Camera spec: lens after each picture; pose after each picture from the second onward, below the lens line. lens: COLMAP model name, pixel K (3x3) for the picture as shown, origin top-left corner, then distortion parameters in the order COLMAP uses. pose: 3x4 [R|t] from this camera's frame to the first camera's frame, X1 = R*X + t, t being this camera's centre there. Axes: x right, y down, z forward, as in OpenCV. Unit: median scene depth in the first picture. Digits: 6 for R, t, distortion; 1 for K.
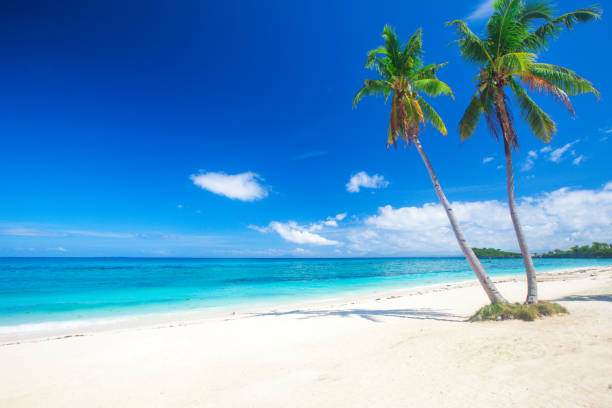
lens RADIAL K [[309.1, 0, 304.4], [0, 309.1, 210.5], [0, 0, 1]] dist [-0.025042, 0.002888]
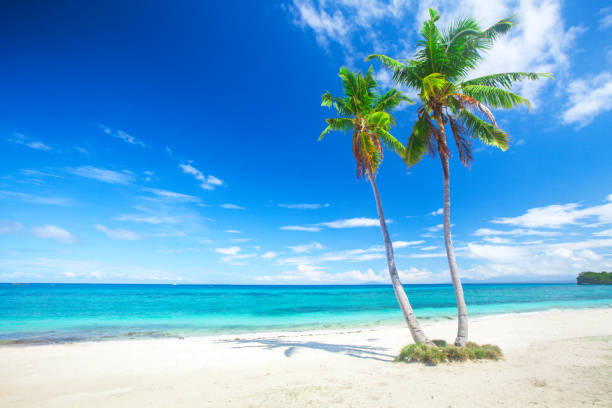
lens RADIAL K [[309.1, 0, 315.7], [0, 309.1, 201.6], [0, 0, 1]] dist [-0.025042, 0.002888]
pose [[0.955670, -0.073149, -0.285208, 0.544427], [0.041586, 0.992472, -0.115199, -0.022202], [0.291488, 0.098231, 0.951517, -0.008779]]
